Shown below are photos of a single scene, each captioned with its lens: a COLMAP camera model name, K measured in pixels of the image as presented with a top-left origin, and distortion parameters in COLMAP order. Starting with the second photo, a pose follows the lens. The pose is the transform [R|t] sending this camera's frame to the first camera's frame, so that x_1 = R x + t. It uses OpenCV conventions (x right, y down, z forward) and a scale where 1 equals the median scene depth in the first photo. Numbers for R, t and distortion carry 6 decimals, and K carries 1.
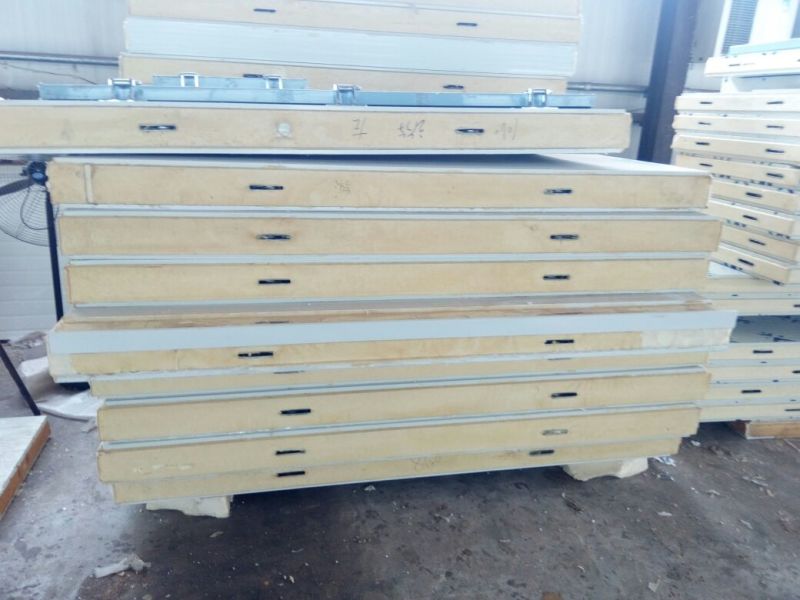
lens RADIAL K [[615.8, 0, 400.0], [0, 615.8, 300.0], [0, 0, 1]] dist [0.095409, -0.161575]
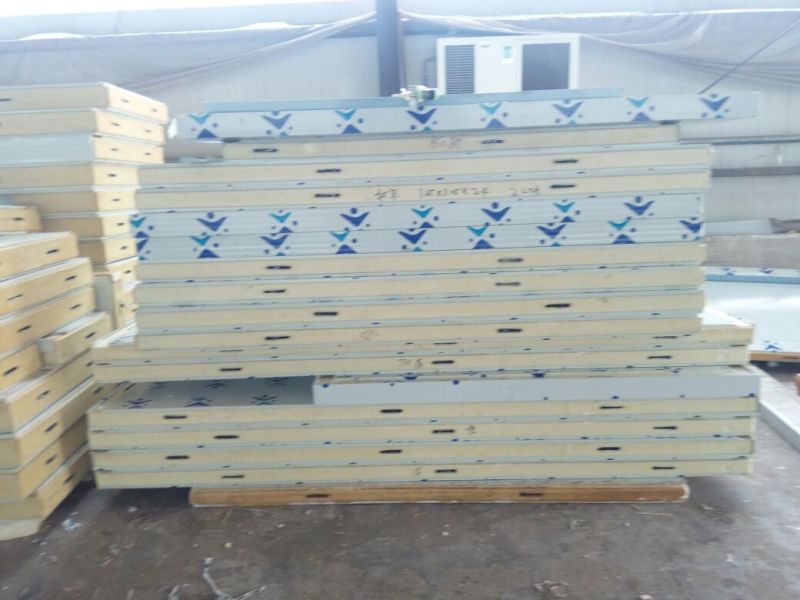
lens RADIAL K [[615.8, 0, 400.0], [0, 615.8, 300.0], [0, 0, 1]] dist [0.095409, -0.161575]
pose [[0.982490, -0.041986, -0.181523, 1.104934], [0.024365, 0.994865, -0.098236, 0.002794], [0.184716, 0.092093, 0.978468, 0.068437]]
